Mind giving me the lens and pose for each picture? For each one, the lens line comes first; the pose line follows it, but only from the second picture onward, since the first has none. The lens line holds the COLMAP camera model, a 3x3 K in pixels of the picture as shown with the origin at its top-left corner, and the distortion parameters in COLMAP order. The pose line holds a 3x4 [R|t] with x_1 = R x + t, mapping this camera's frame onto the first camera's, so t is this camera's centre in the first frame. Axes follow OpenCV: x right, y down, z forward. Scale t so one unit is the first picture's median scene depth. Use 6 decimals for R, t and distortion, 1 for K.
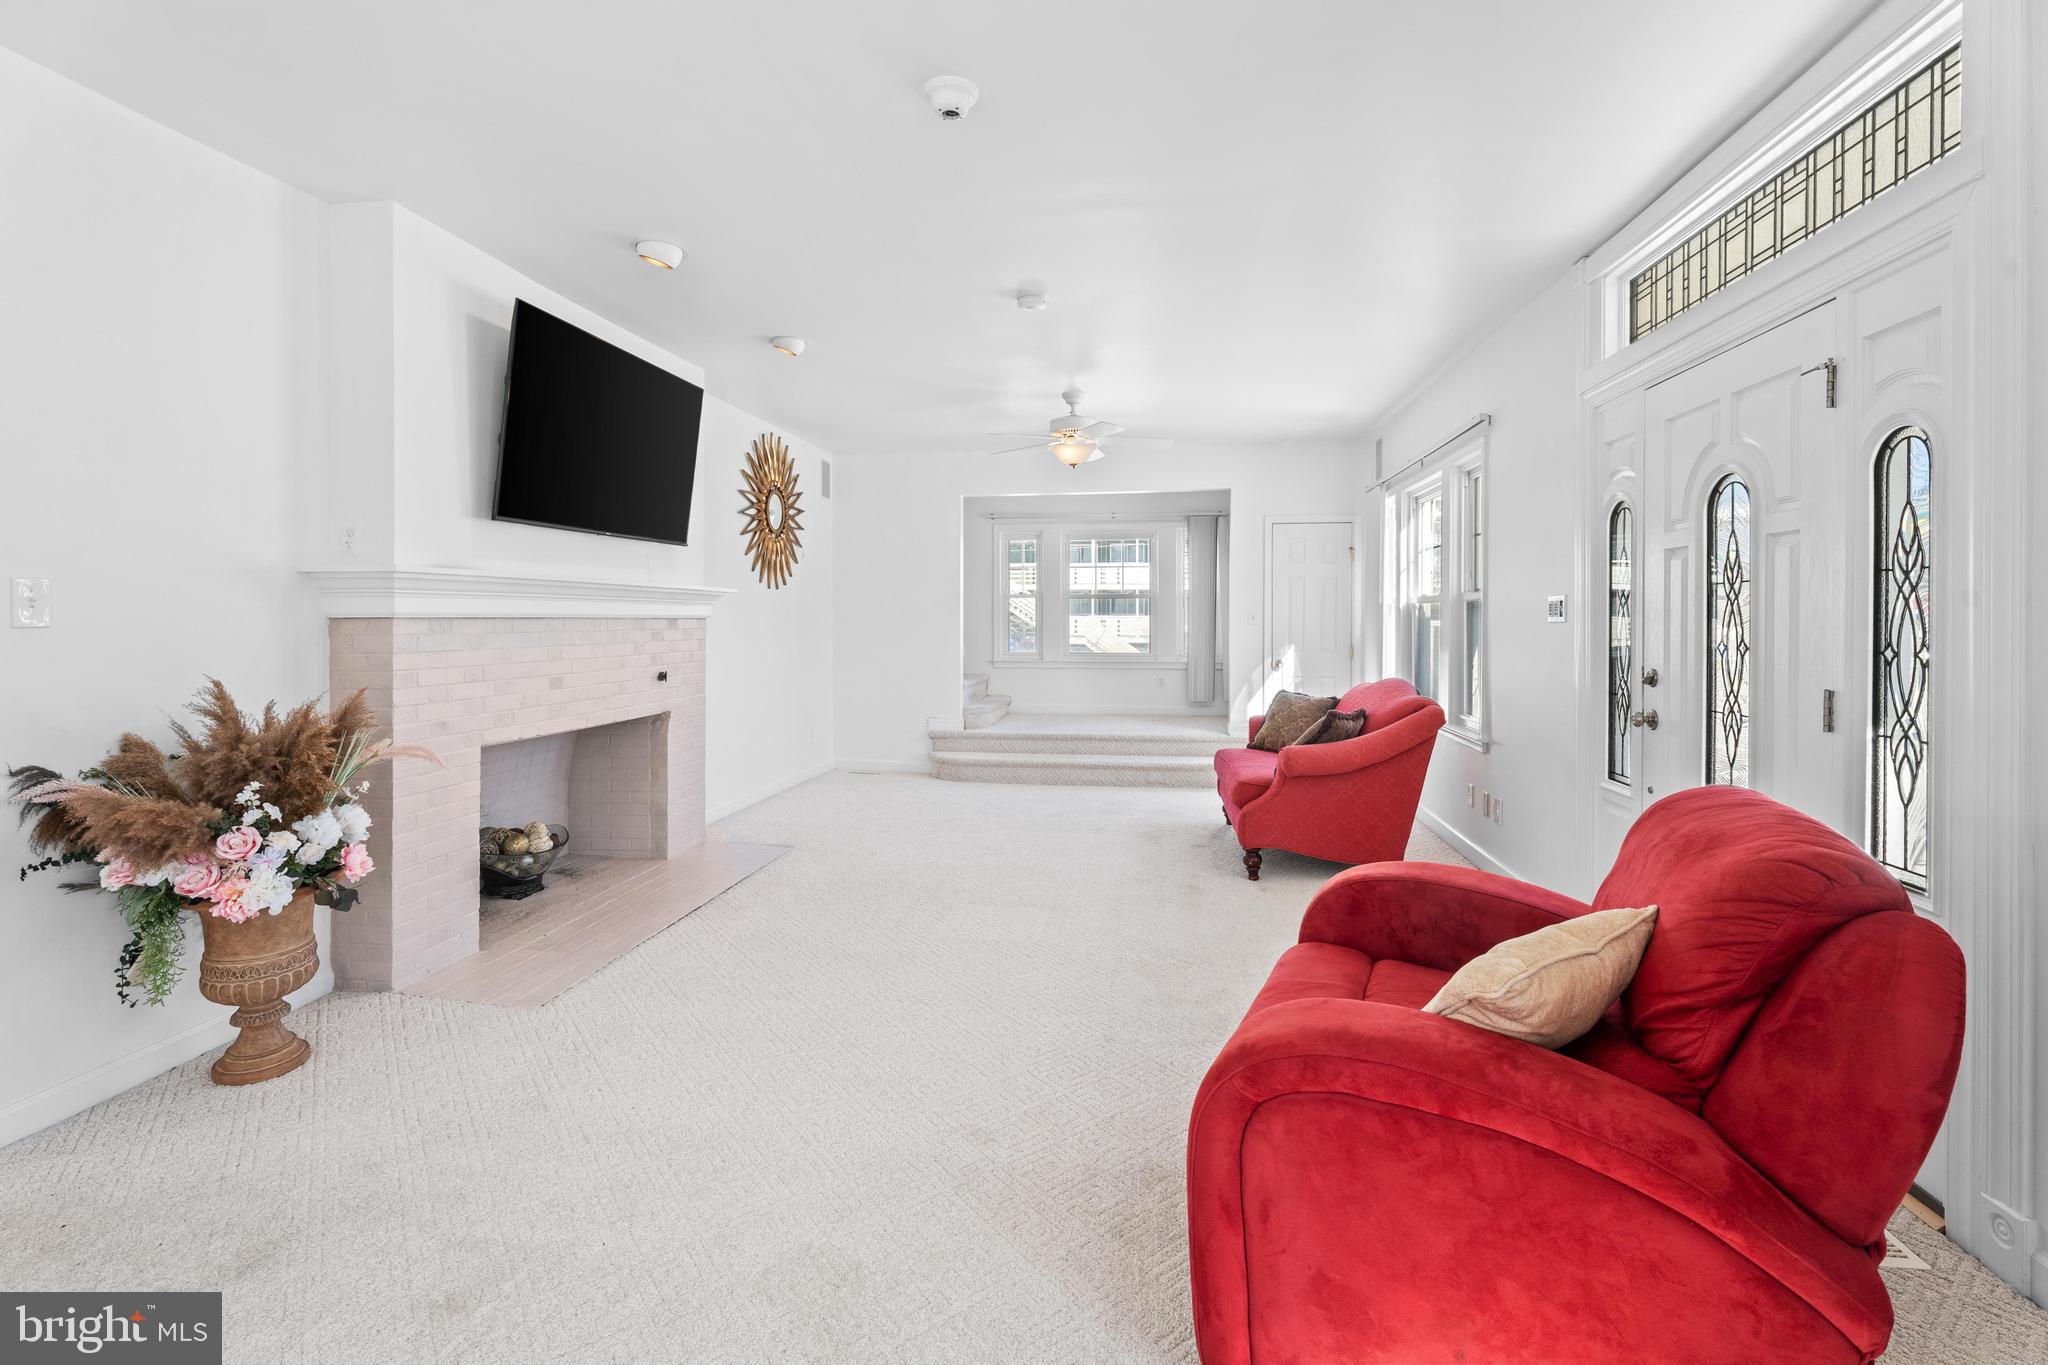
lens RADIAL K [[925.2, 0, 1014.9], [0, 925.2, 605.1], [0, 0, 1]] dist [0.005681, 0.000012]
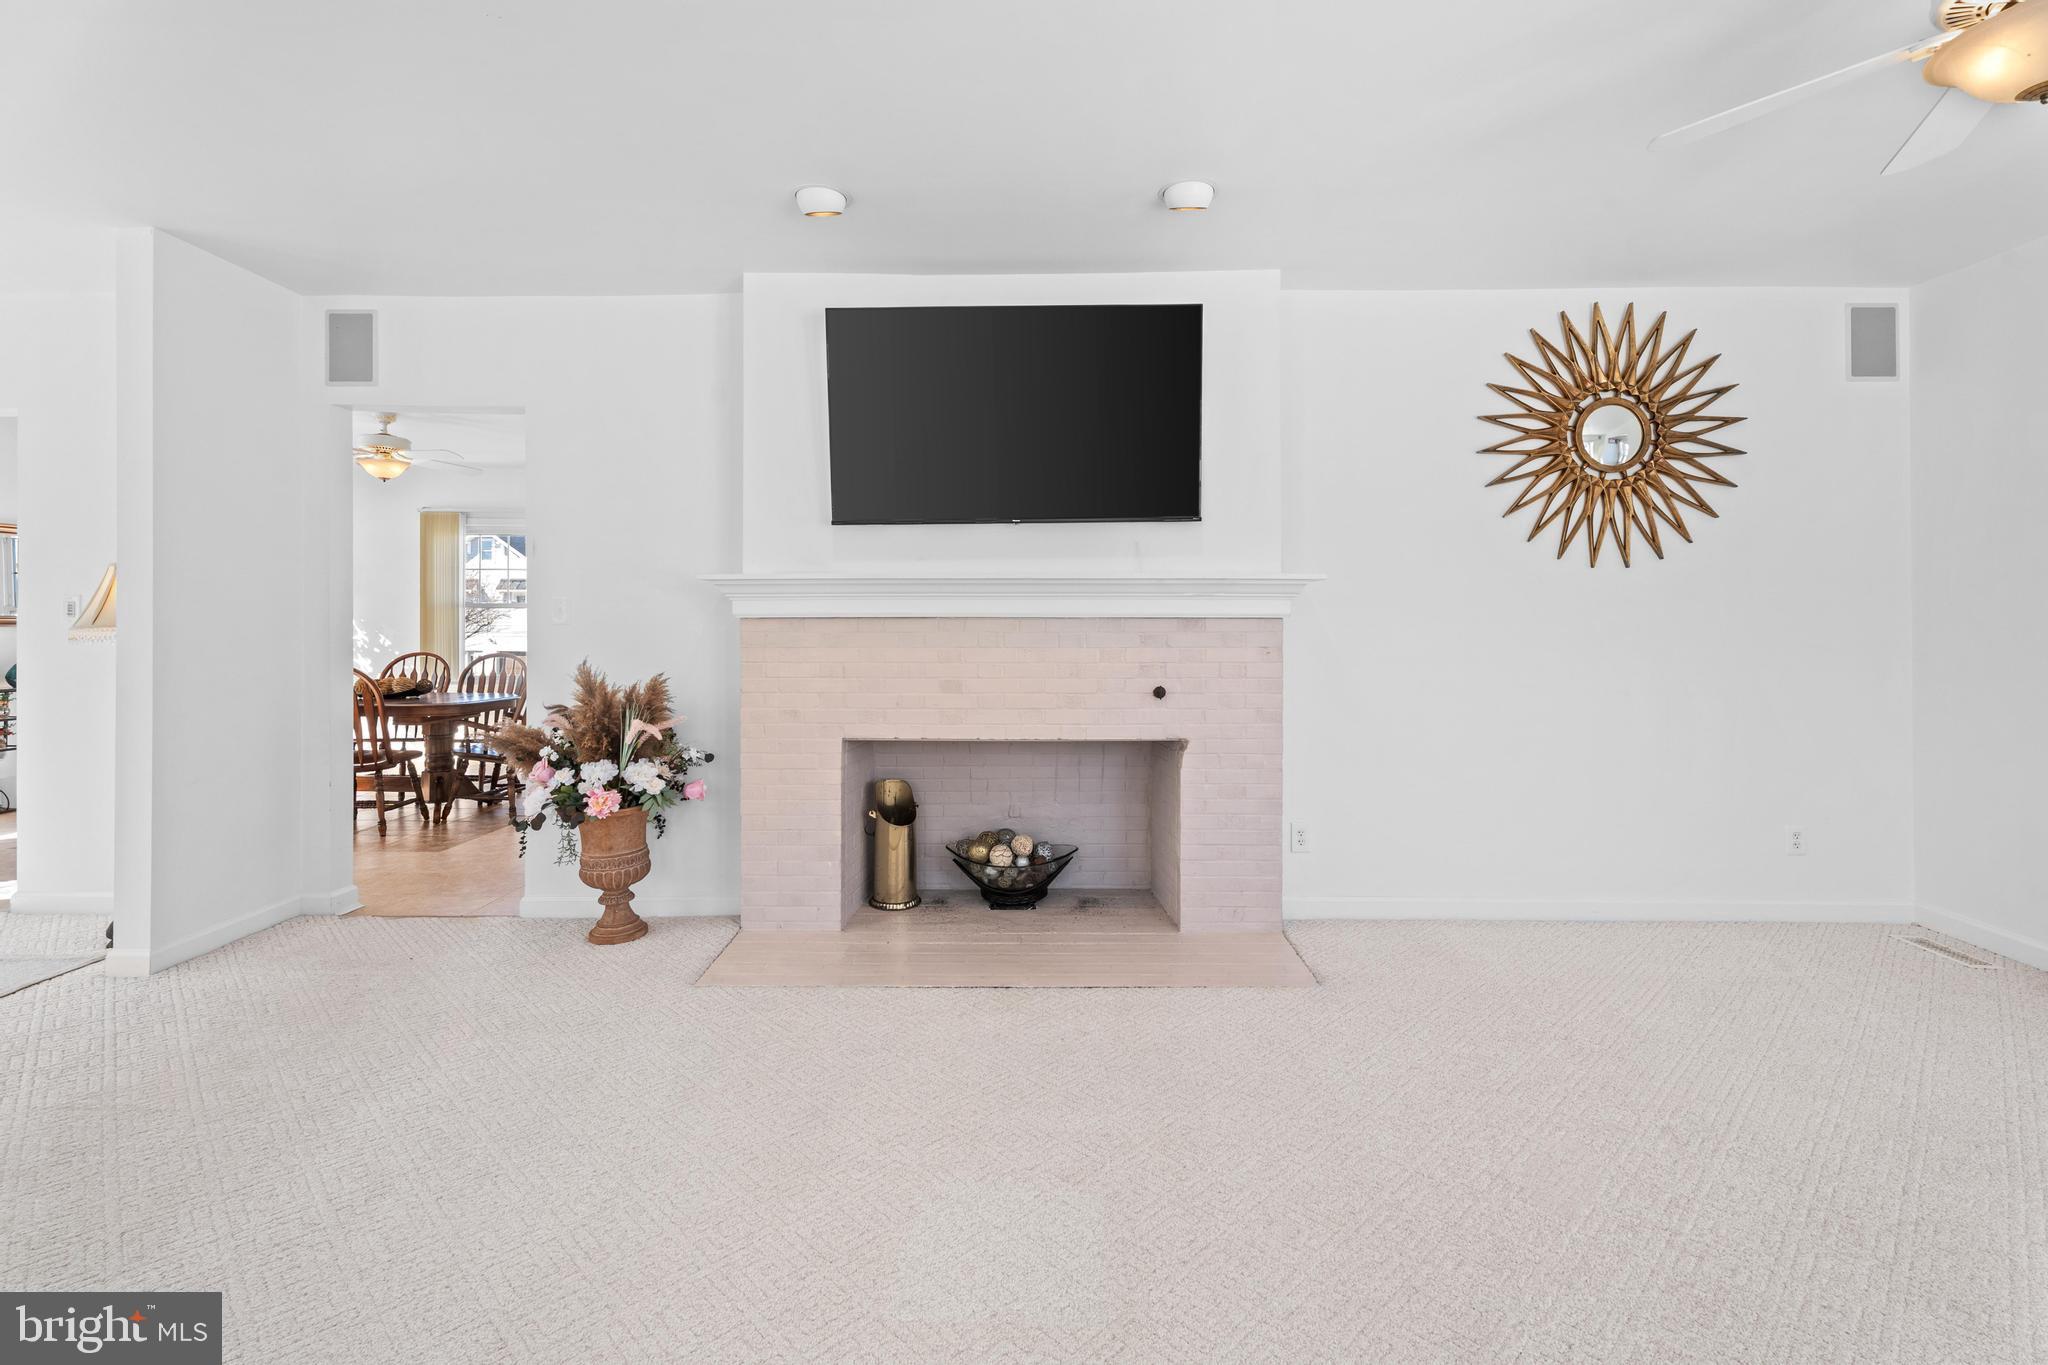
lens RADIAL K [[925.2, 0, 1010.1], [0, 925.2, 615.7], [0, 0, 1]] dist [0.005681, 0.000012]
pose [[0.158571, -0.003526, -0.987341, 0.365896], [0.017041, 0.999854, -0.000834, 0.010611], [0.987201, -0.016693, 0.158608, 0.745345]]
